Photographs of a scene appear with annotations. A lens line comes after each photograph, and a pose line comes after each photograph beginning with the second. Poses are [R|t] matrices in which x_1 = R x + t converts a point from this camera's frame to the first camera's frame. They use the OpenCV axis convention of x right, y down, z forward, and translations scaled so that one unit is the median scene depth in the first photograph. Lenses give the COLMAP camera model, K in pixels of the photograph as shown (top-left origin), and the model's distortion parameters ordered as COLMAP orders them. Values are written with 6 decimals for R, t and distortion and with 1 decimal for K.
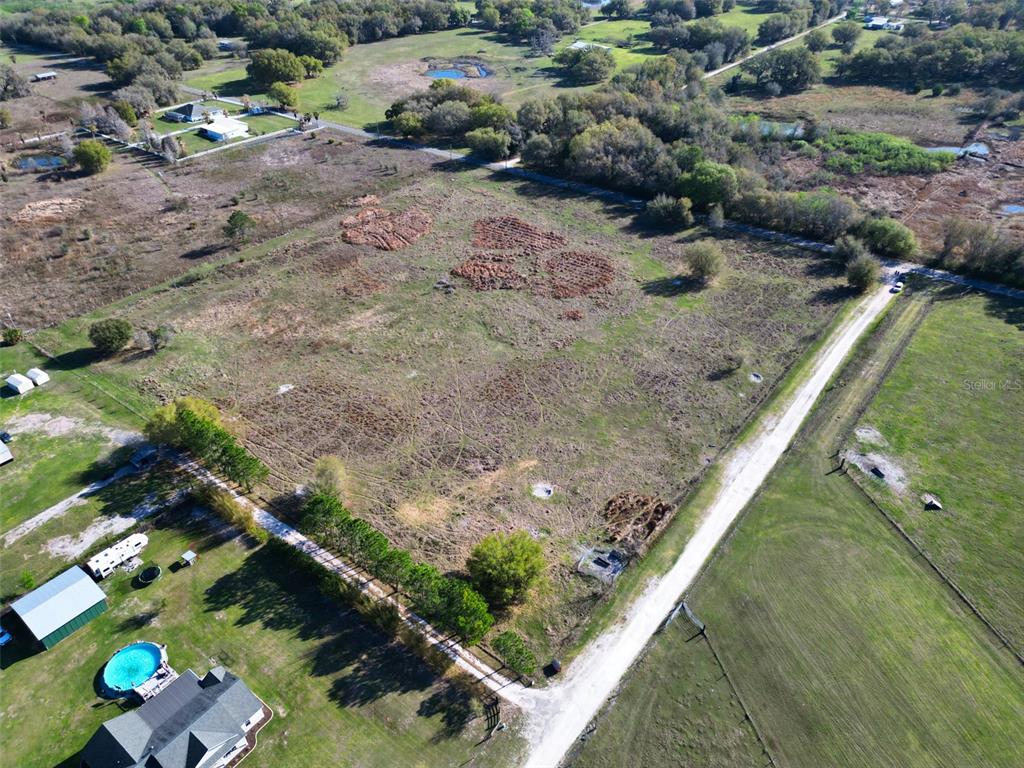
lens RADIAL K [[714.7, 0, 512.0], [0, 714.7, 384.0], [0, 0, 1]] dist [0.060941, -0.049079]
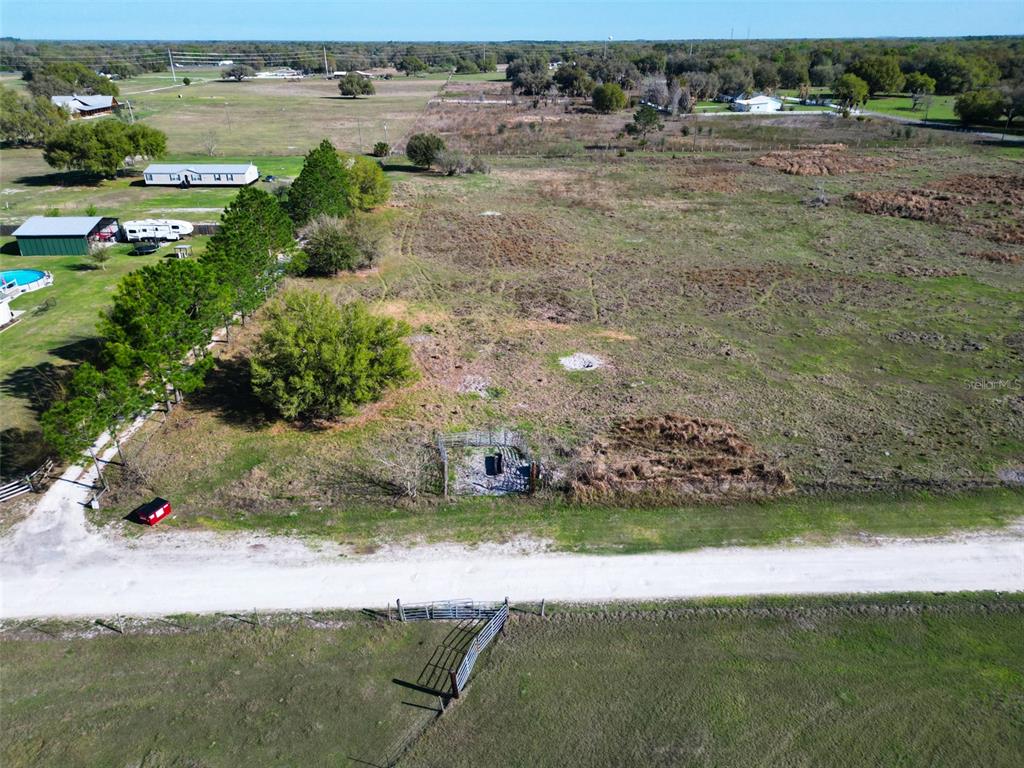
lens RADIAL K [[714.7, 0, 512.0], [0, 714.7, 384.0], [0, 0, 1]] dist [0.060941, -0.049079]
pose [[0.638196, 0.332310, -0.694461, 0.235306], [-0.442941, 0.896285, 0.021831, 0.114580], [0.629690, 0.293672, 0.719199, 0.412888]]
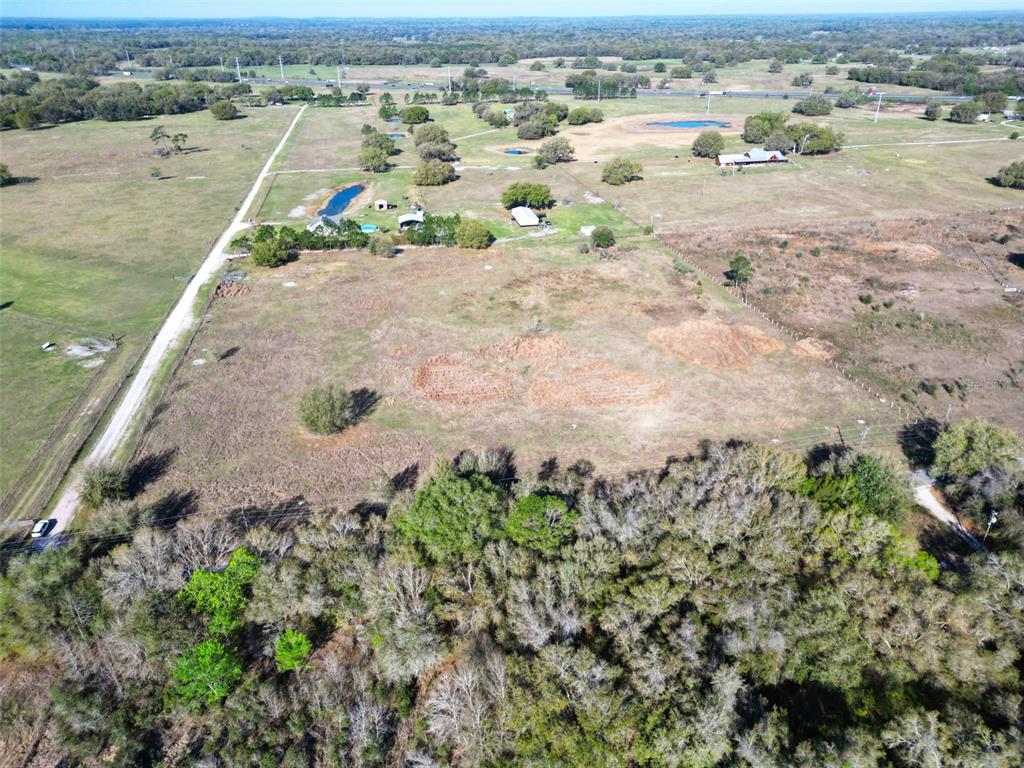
lens RADIAL K [[714.7, 0, 512.0], [0, 714.7, 384.0], [0, 0, 1]] dist [0.060941, -0.049079]
pose [[-0.659892, 0.355012, -0.662200, 0.612523], [-0.421436, 0.554761, 0.717379, -0.788954], [0.622041, 0.752467, -0.216468, 1.247338]]
